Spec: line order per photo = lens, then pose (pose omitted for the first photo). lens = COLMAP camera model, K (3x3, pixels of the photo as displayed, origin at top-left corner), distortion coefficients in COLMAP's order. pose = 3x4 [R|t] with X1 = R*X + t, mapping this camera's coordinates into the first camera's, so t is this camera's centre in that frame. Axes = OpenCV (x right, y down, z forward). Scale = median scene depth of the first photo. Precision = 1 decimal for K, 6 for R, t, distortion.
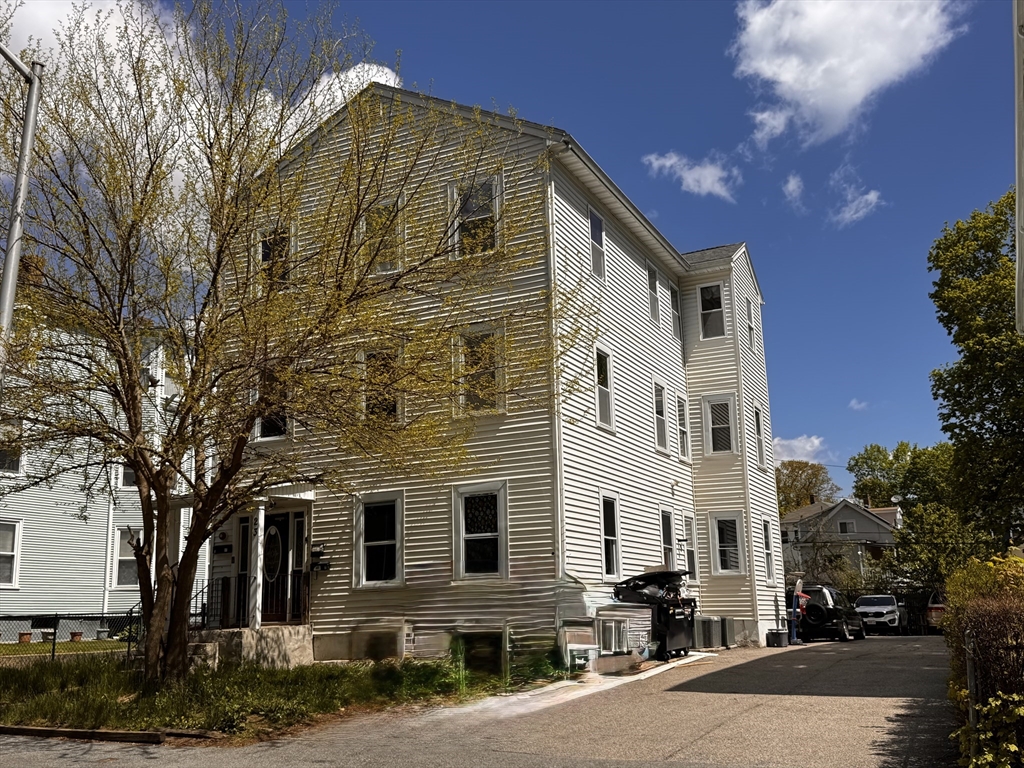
lens RADIAL K [[1033.4, 0, 514.7], [0, 1033.4, 383.6], [0, 0, 1]] dist [0.094188, 0.000000]
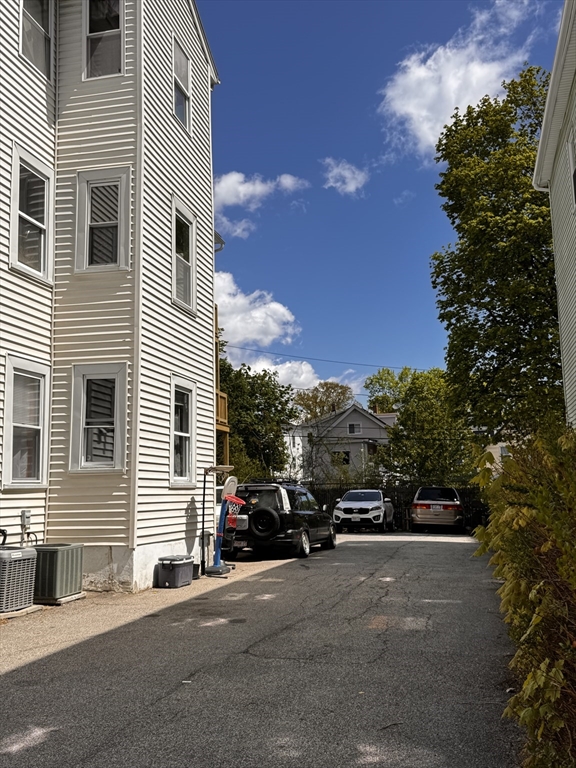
lens RADIAL K [[775.0, 0, 283.9], [0, 775.0, 384.9], [0, 0, 1]] dist [0.094188, 0.000000]
pose [[0.980293, 0.033065, 0.194765, 0.191992], [-0.047668, 0.996353, 0.070776, 0.085884], [-0.191714, -0.078666, 0.978293, 0.476706]]
